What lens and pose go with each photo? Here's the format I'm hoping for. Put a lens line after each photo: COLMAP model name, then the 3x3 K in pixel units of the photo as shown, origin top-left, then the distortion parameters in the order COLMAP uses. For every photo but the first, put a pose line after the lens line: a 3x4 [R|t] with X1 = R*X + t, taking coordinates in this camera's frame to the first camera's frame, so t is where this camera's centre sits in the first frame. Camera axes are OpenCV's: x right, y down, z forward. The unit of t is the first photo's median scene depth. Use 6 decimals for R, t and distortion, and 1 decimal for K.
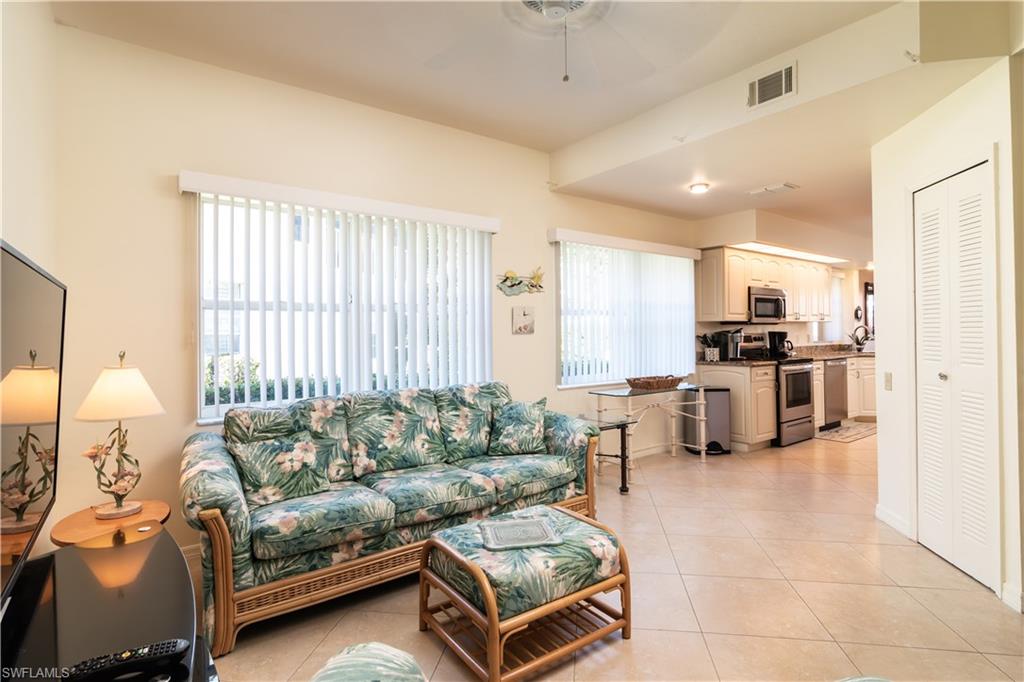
lens RADIAL K [[507.7, 0, 512.7], [0, 507.7, 328.7], [0, 0, 1]] dist [-0.000965, -0.000079]
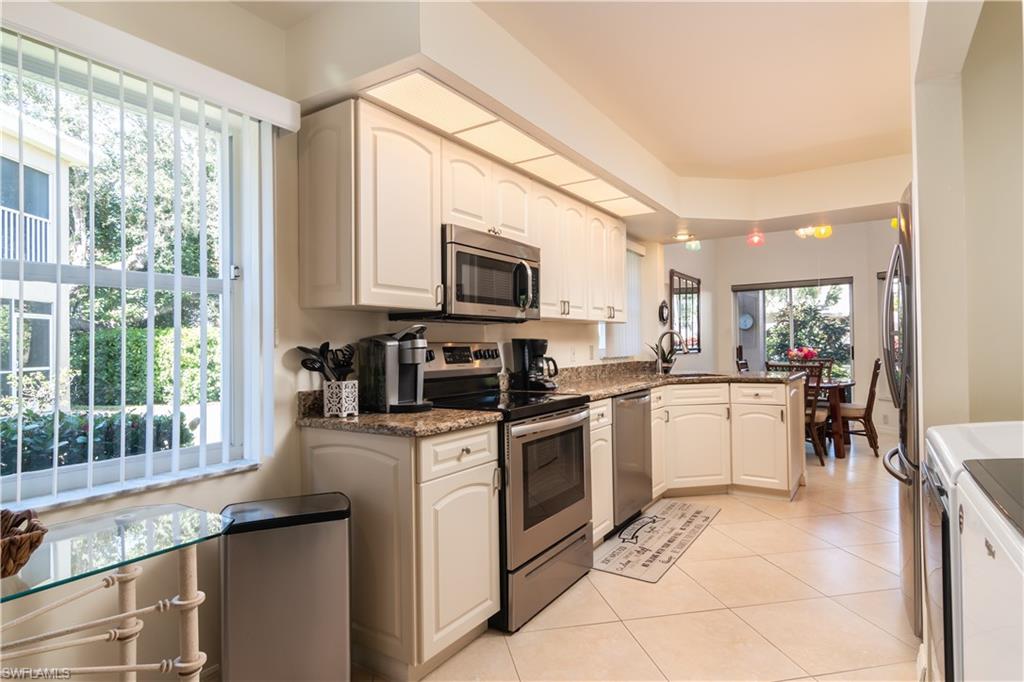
lens RADIAL K [[546.2, 0, 512.0], [0, 546.2, 341.0], [0, 0, 1]] dist [0.000110, 0.000142]
pose [[0.940281, -0.001833, 0.340395, 0.354376], [0.003247, 0.999988, -0.003585, 0.010230], [-0.340384, 0.004476, 0.940276, 0.553842]]
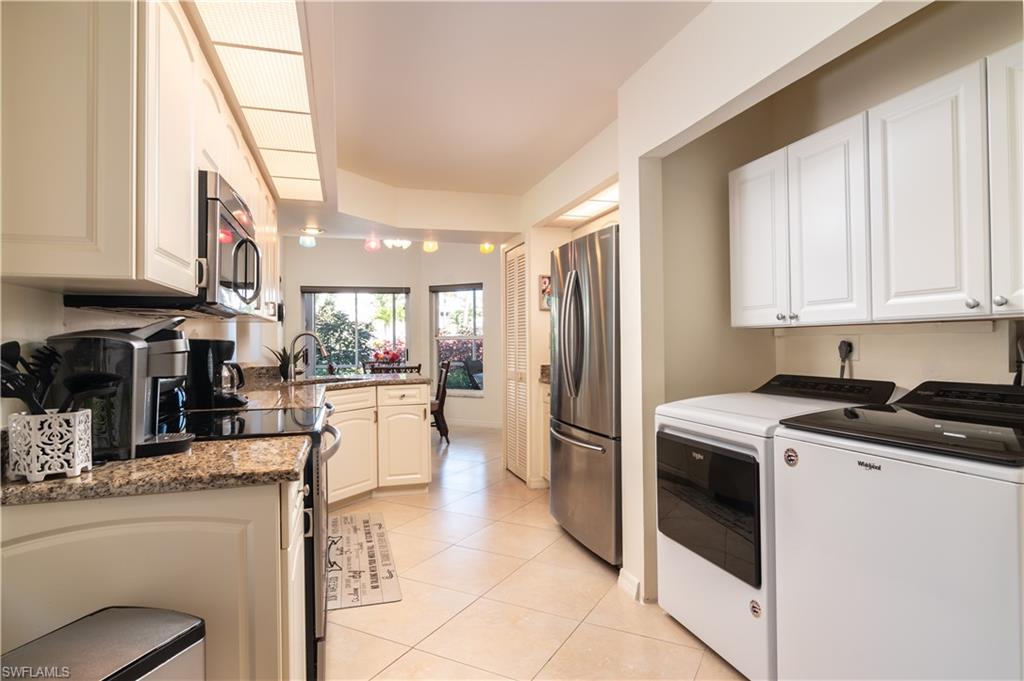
lens RADIAL K [[569.0, 0, 512.0], [0, 569.0, 340.5], [0, 0, 1]] dist [0.000525, -0.000282]
pose [[0.339303, 0.008342, 0.940640, 0.227204], [-0.000003, 0.999961, -0.008867, 0.010579], [-0.940677, 0.003006, 0.339290, 0.709085]]
